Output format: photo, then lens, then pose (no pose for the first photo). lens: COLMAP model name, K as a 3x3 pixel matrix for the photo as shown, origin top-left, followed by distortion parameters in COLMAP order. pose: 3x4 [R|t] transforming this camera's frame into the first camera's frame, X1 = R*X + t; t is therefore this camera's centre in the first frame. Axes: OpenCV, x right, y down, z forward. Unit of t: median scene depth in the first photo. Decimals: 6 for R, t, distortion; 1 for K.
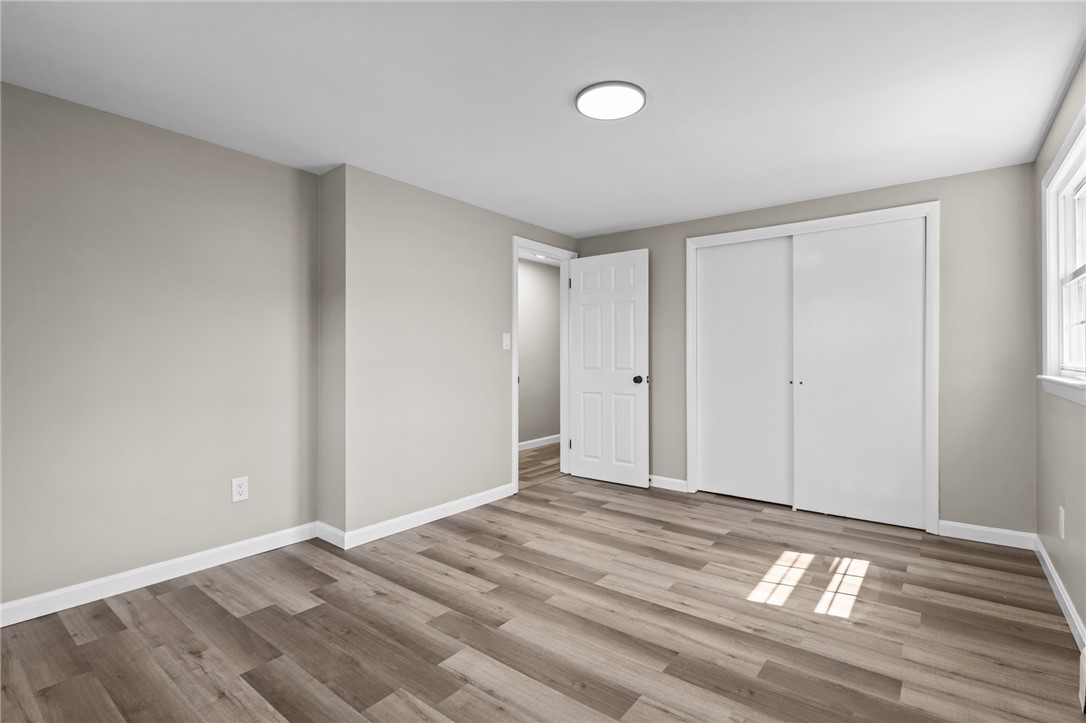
lens RADIAL K [[500.6, 0, 541.4], [0, 500.6, 357.7], [0, 0, 1]] dist [0.000490, 0.000083]
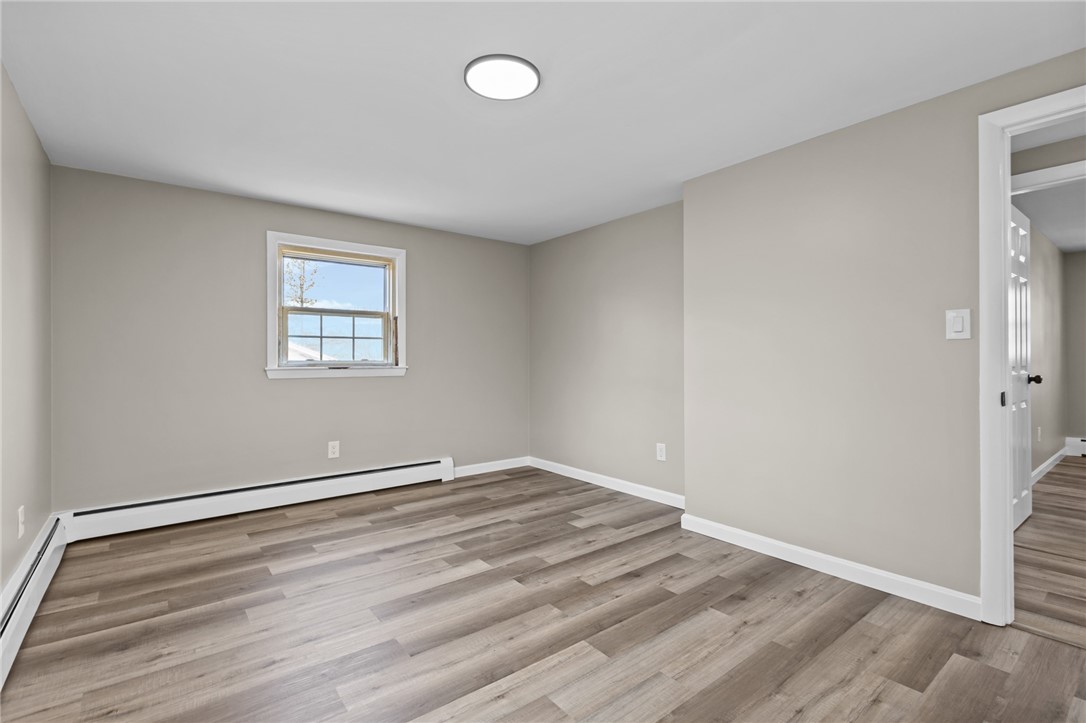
lens RADIAL K [[500.6, 0, 552.1], [0, 500.6, 356.4], [0, 0, 1]] dist [0.000490, 0.000083]
pose [[-0.220510, -0.002350, -0.975382, 0.847122], [0.001475, 0.999995, -0.002743, 0.005766], [0.975384, -0.002044, -0.220505, 1.077692]]
